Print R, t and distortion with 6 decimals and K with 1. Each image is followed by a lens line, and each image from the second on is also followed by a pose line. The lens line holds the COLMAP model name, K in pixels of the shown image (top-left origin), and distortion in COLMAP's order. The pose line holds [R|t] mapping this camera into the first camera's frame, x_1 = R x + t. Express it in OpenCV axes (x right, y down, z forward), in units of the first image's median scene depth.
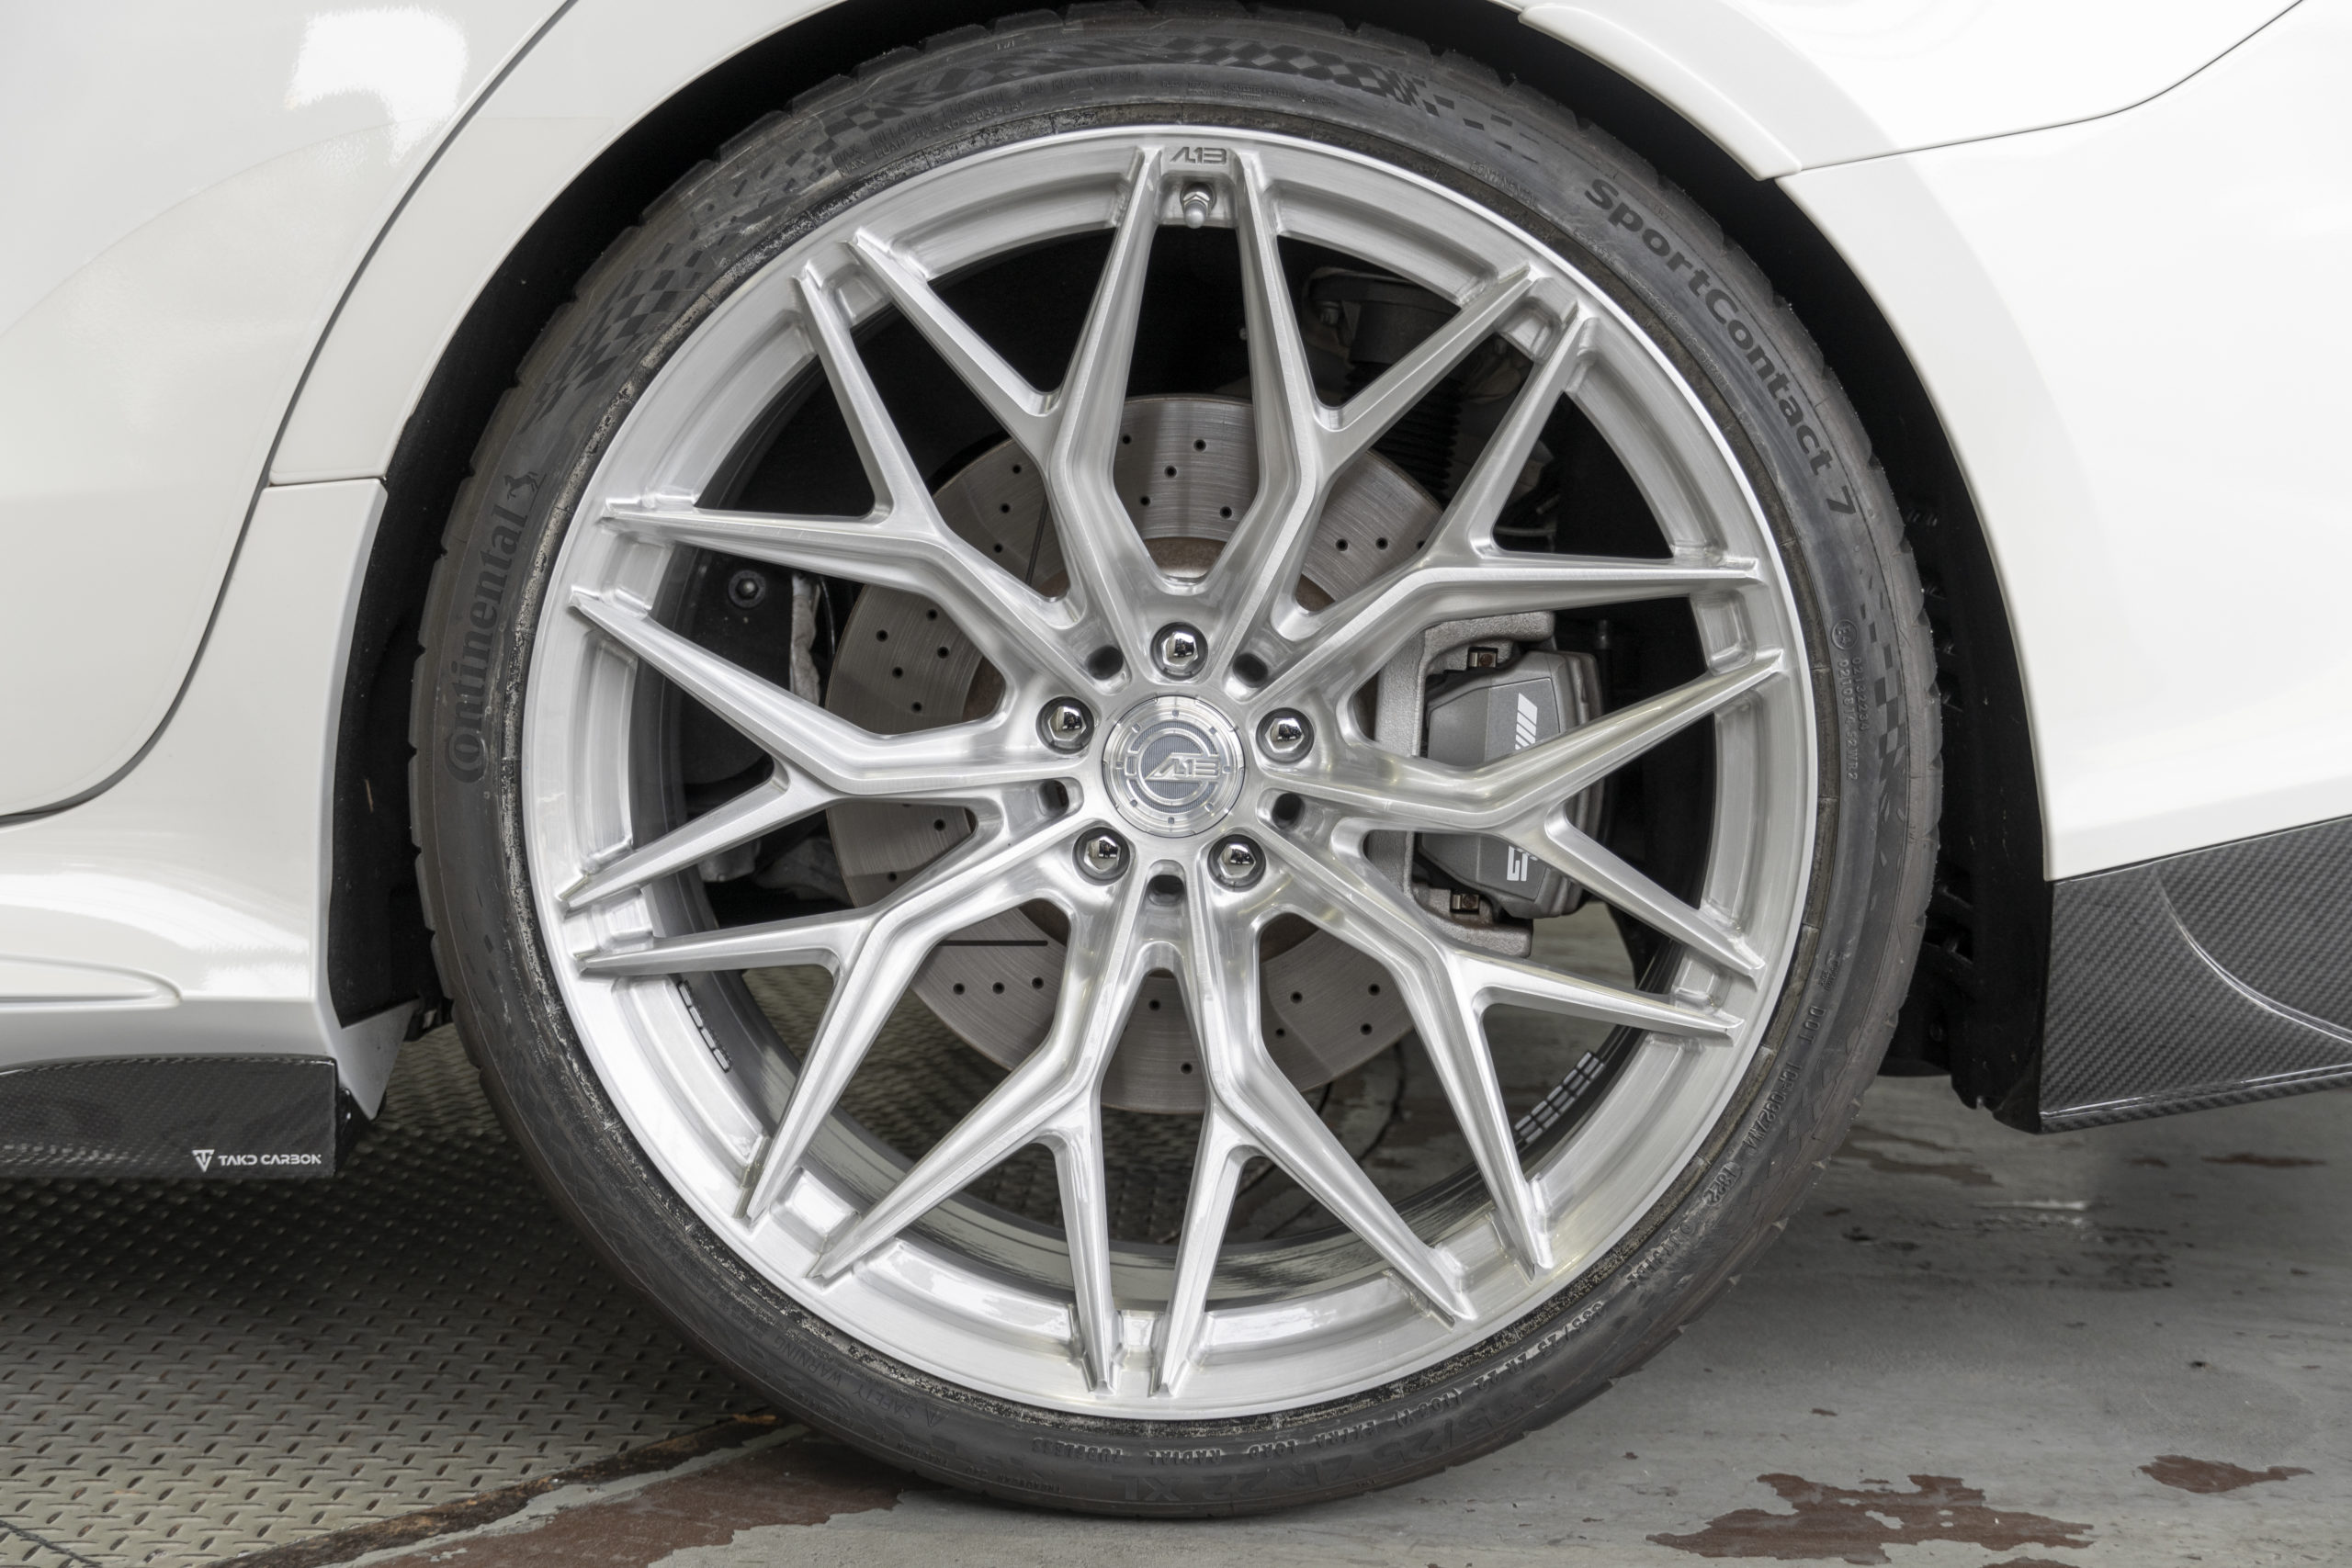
lens RADIAL K [[4101.0, 0, 1175.6], [0, 4101.0, 784.8], [0, 0, 1]] dist [0.125920, 0.000000]
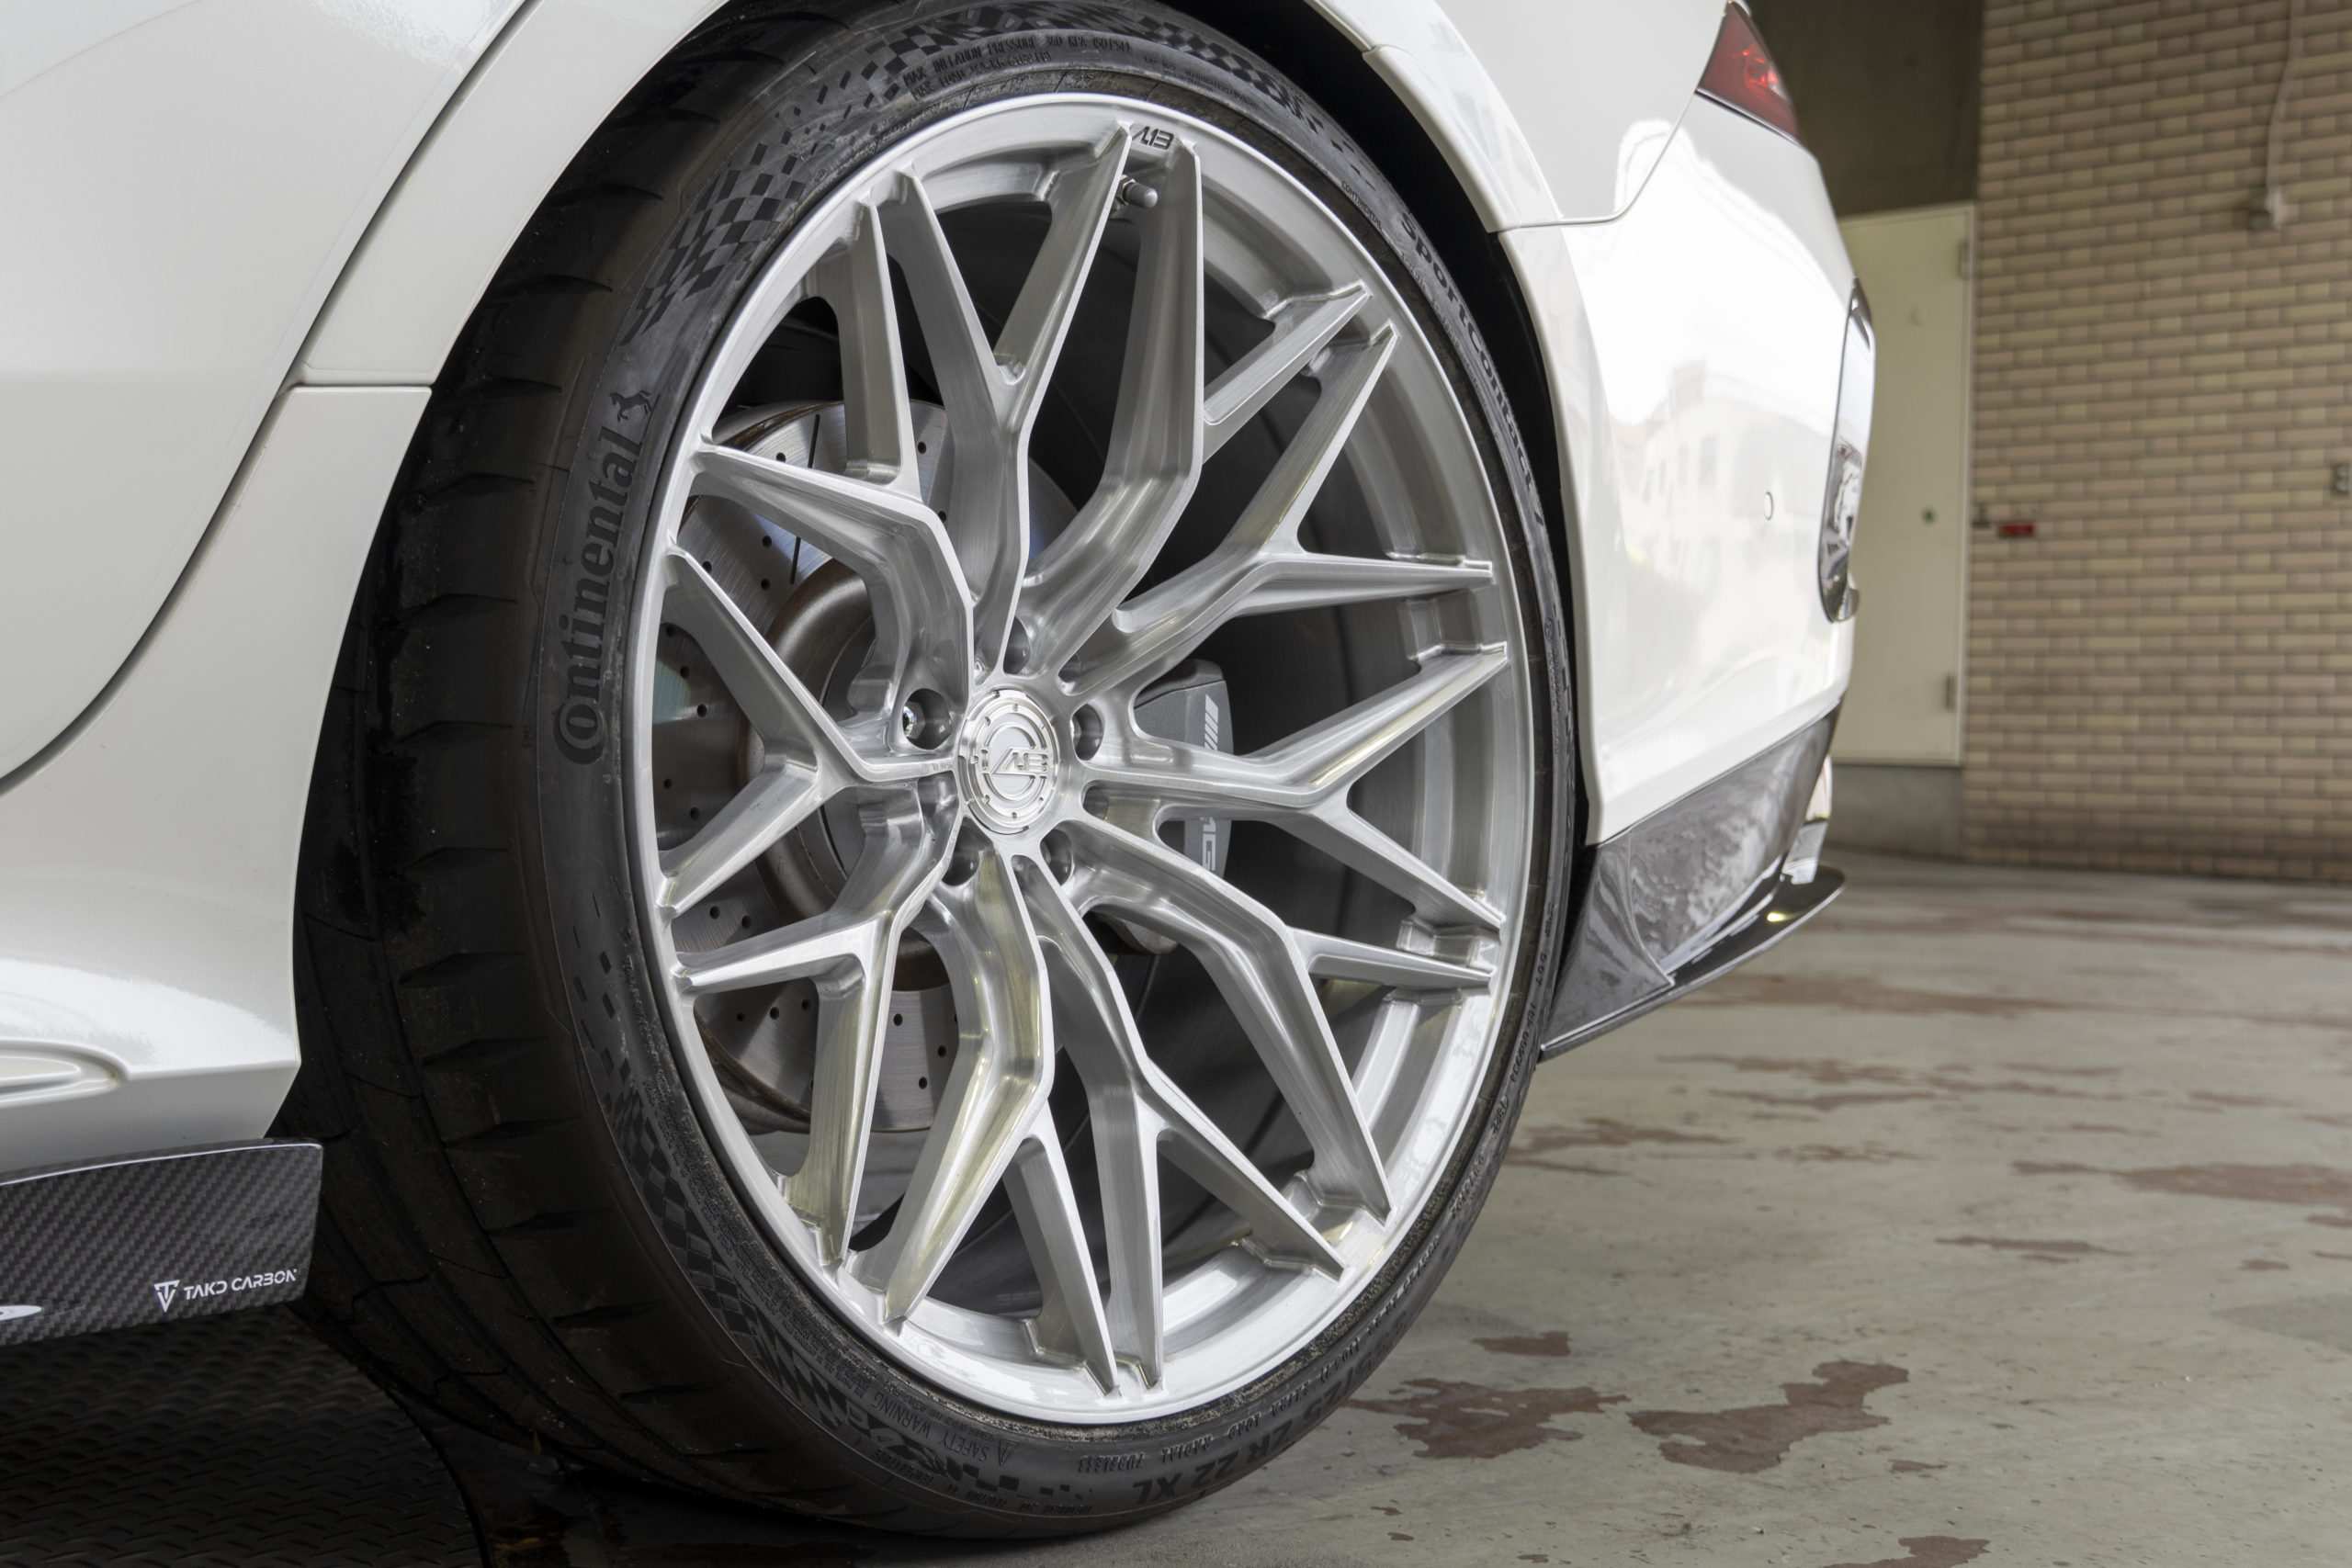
lens RADIAL K [[3083.6, 0, 1175.1], [0, 3083.6, 777.4], [0, 0, 1]] dist [0.044036, 0.000000]
pose [[0.636152, -0.006055, 0.771540, -0.570641], [0.071522, 0.996126, -0.051154, 0.041787], [-0.768241, 0.087724, 0.634121, 0.525952]]
